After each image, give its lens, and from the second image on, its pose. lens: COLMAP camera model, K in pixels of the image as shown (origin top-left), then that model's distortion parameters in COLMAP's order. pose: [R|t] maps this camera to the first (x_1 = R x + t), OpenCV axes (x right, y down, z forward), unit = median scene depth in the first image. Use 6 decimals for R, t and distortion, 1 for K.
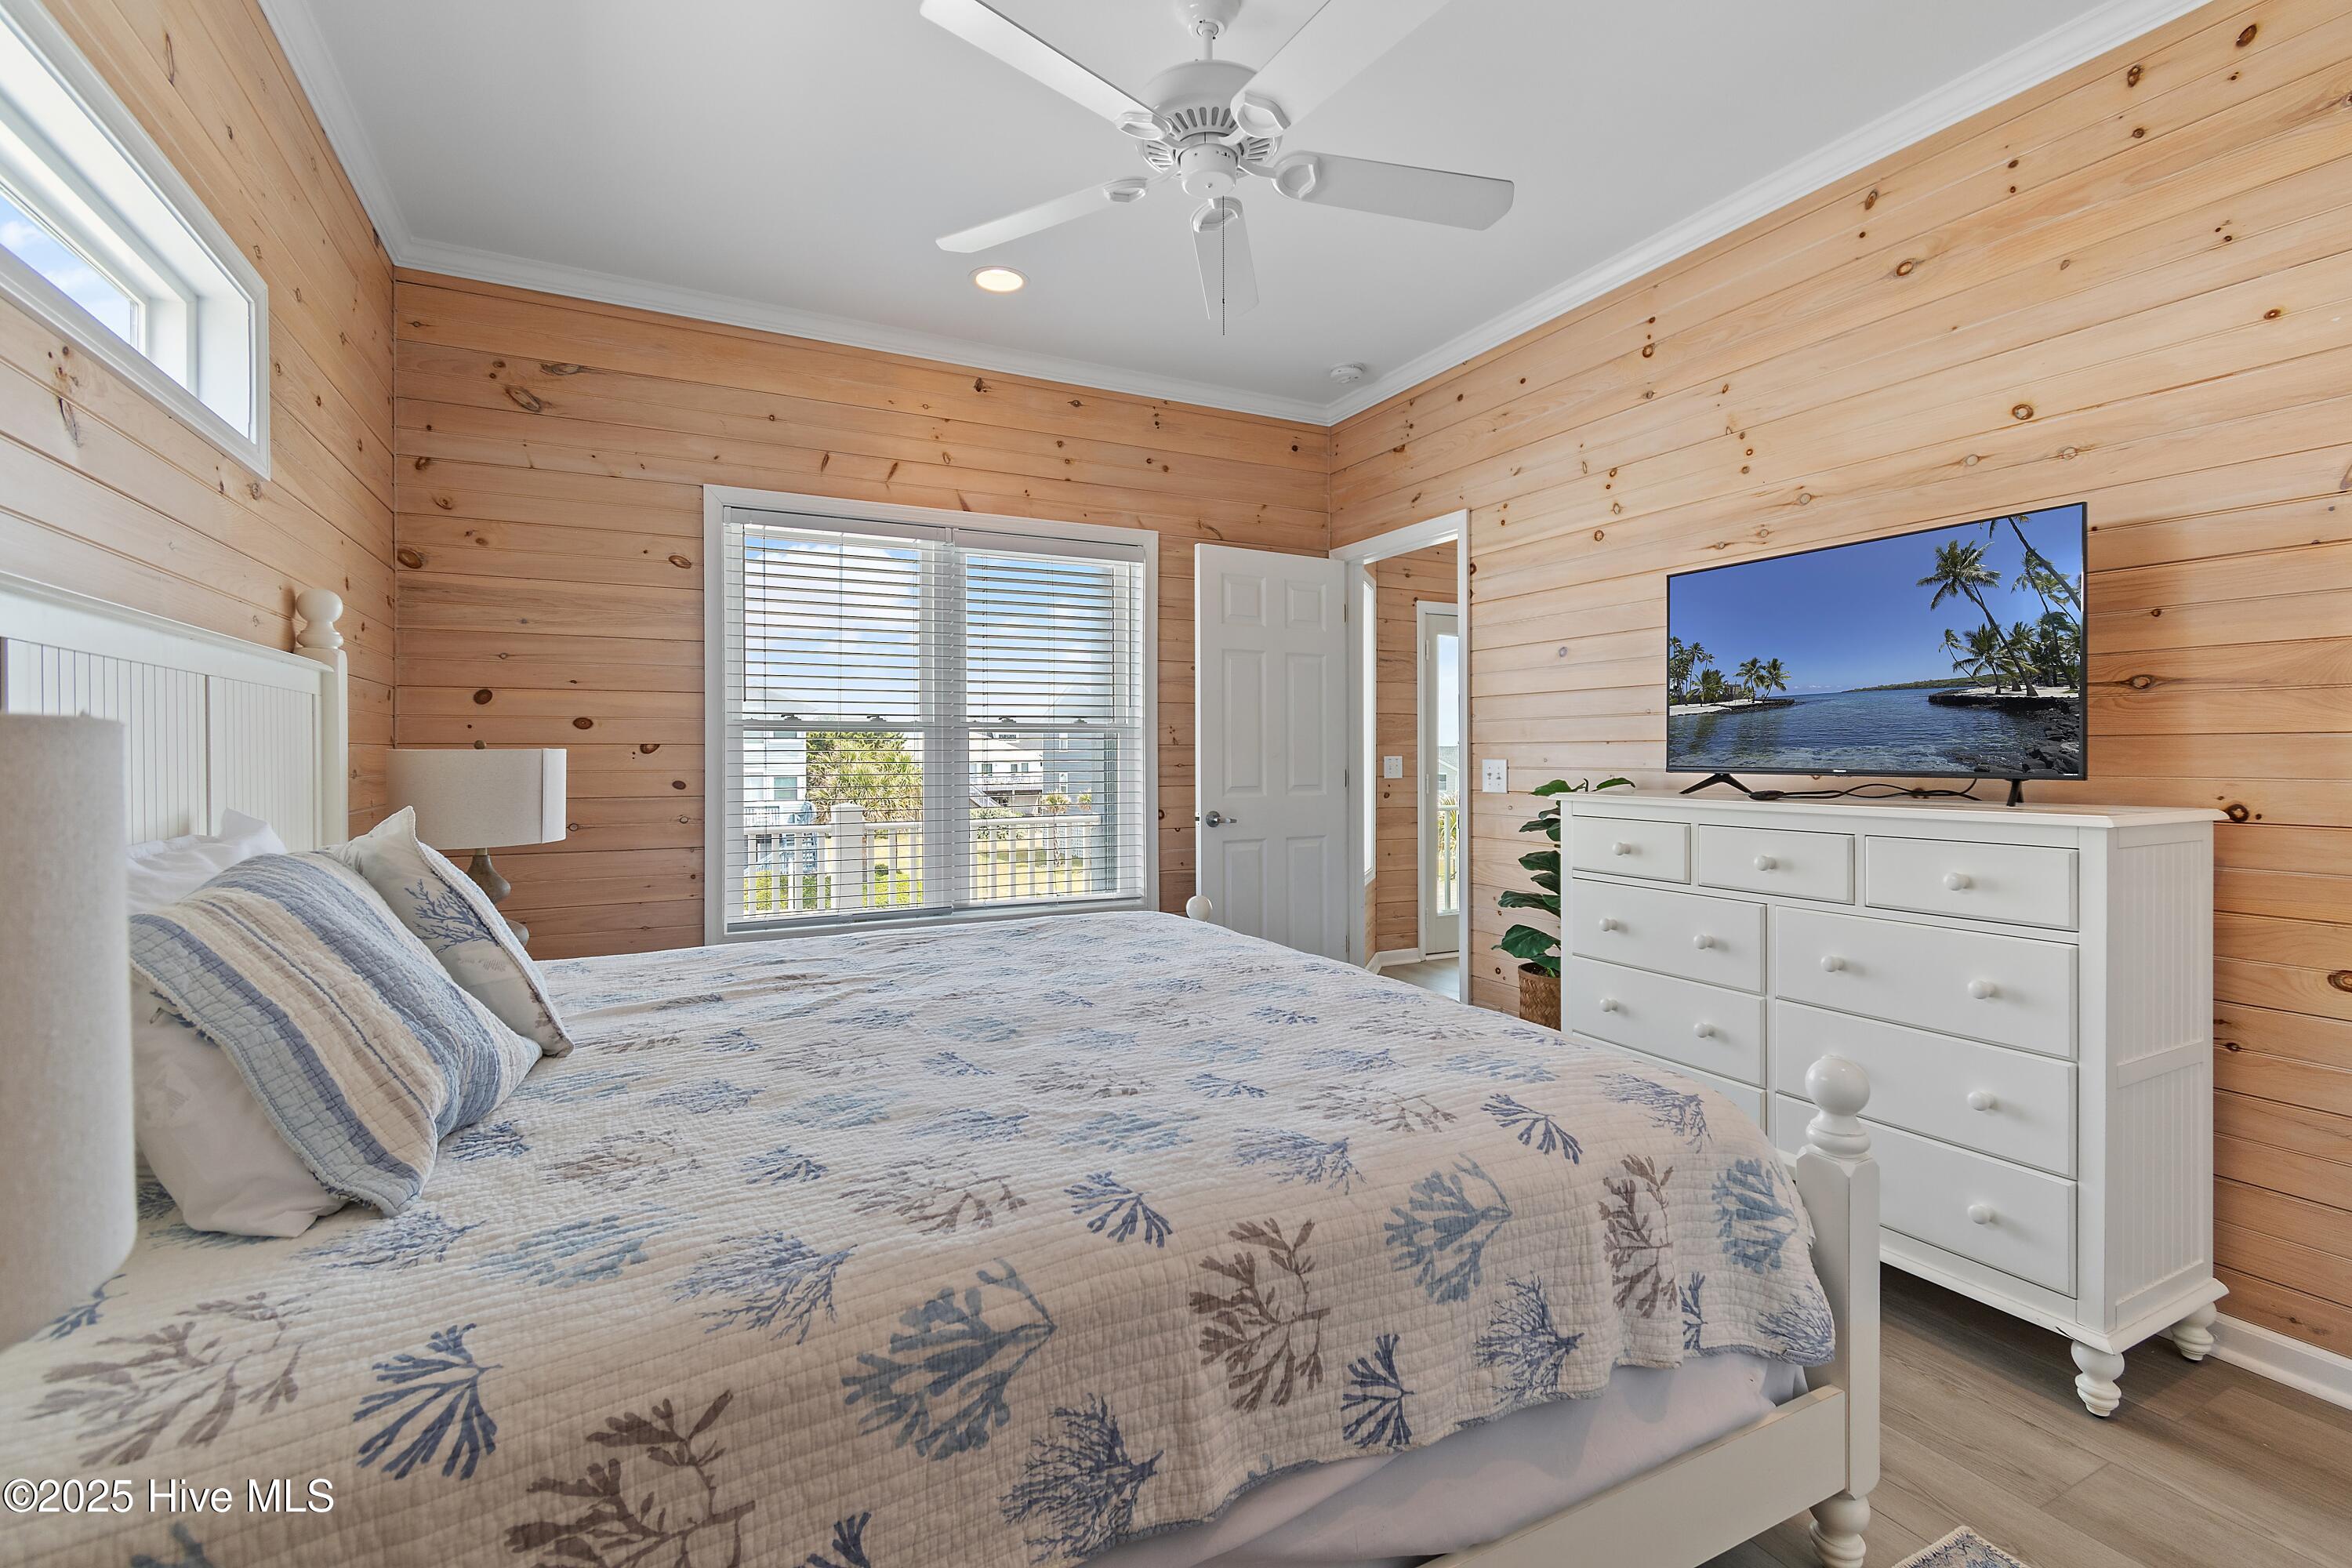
lens RADIAL K [[1034.8, 0, 1178.7], [0, 1034.8, 774.3], [0, 0, 1]] dist [-0.000228, -0.000423]
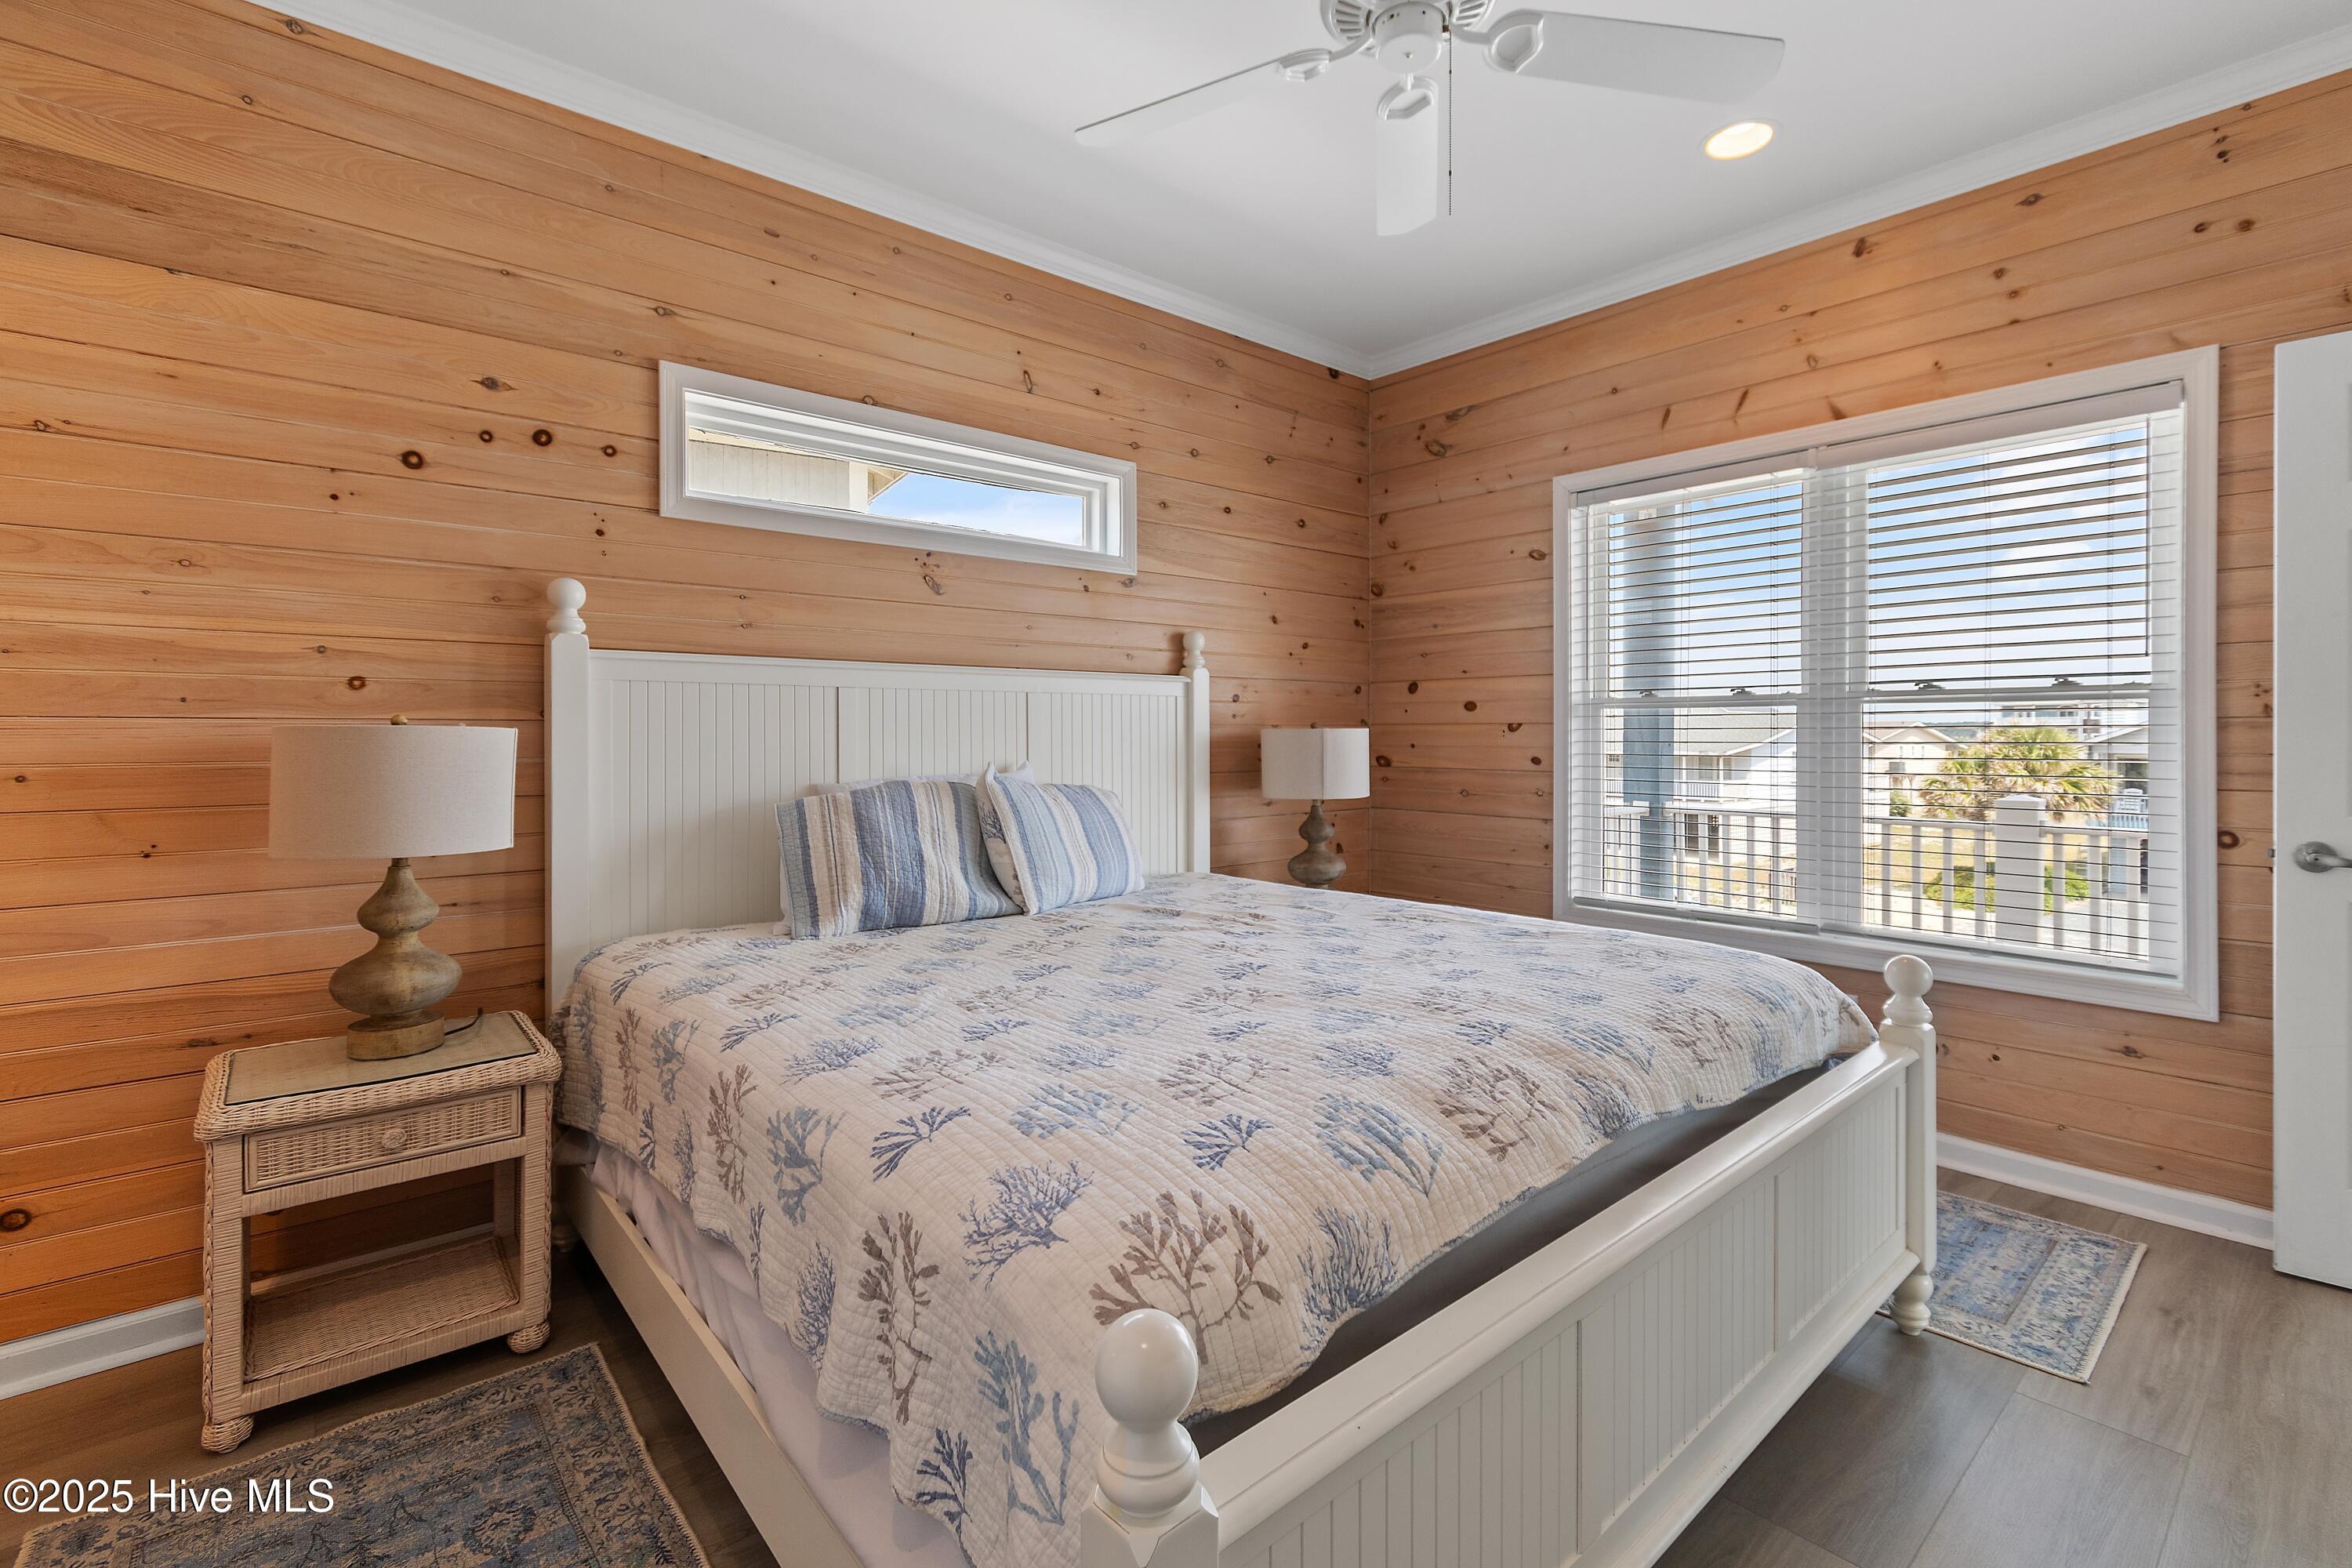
lens RADIAL K [[1056.9, 0, 1187.7], [0, 1056.9, 728.1], [0, 0, 1]] dist [0.001154, -0.000707]
pose [[0.241856, -0.002397, -0.970309, 0.501853], [-0.017606, 0.999821, -0.006858, -0.009782], [0.970152, 0.018742, 0.241770, 0.380178]]
